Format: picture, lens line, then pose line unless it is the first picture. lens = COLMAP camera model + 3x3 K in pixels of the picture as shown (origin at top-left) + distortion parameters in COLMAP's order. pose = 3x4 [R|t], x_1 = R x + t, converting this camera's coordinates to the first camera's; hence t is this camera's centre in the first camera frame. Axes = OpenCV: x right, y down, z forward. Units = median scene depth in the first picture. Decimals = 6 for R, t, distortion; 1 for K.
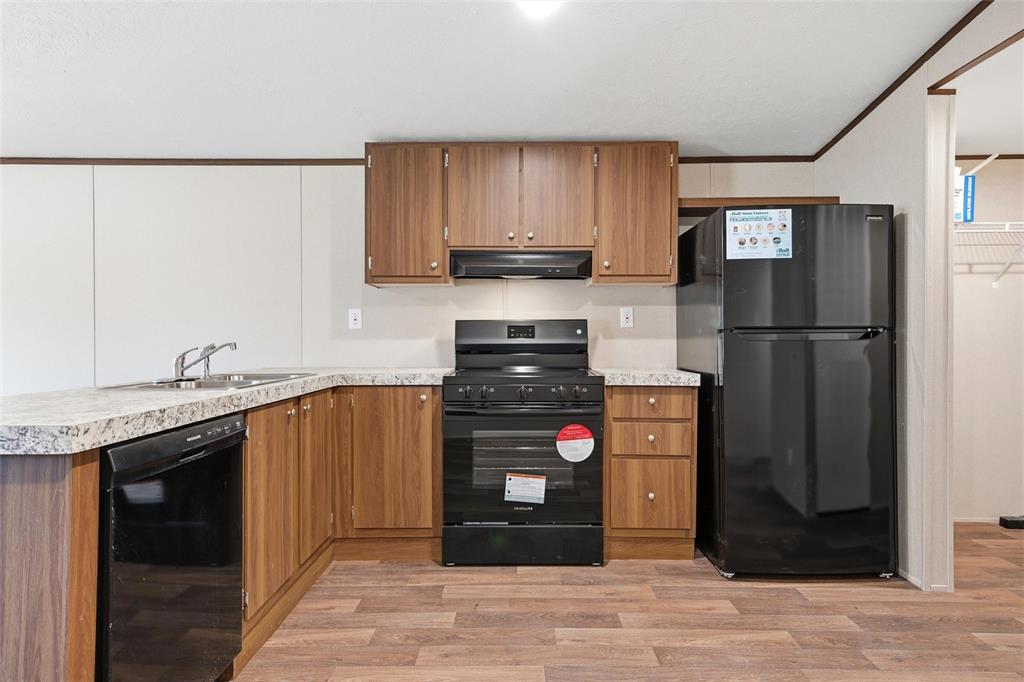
lens RADIAL K [[581.6, 0, 515.6], [0, 581.6, 339.0], [0, 0, 1]] dist [0.013519, 0.002122]
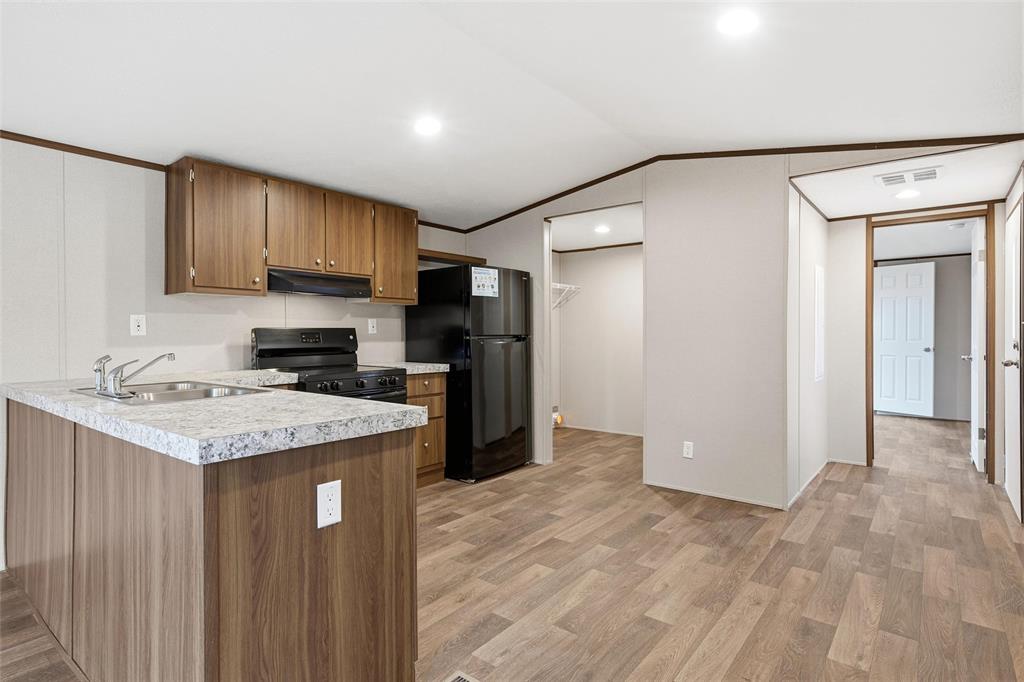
lens RADIAL K [[521.8, 0, 514.2], [0, 521.8, 337.0], [0, 0, 1]] dist [0.005295, 0.003939]
pose [[0.621976, -0.006103, 0.783012, -0.696711], [0.003637, 0.999981, 0.004906, -0.021217], [-0.783028, -0.000204, 0.621987, -0.036343]]
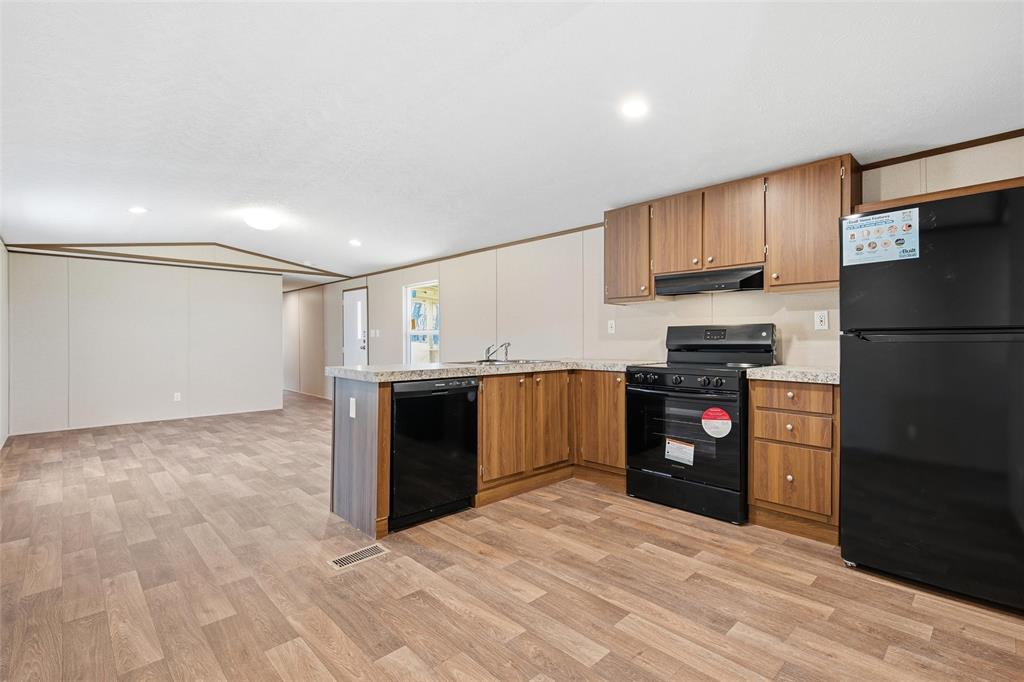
lens RADIAL K [[474.3, 0, 515.8], [0, 474.3, 334.4], [0, 0, 1]] dist [-0.000379, -0.000420]
pose [[0.697548, -0.008768, -0.716484, 0.524979], [0.000997, 0.999936, -0.011267, -0.001892], [0.716537, 0.007145, 0.697512, -0.034290]]
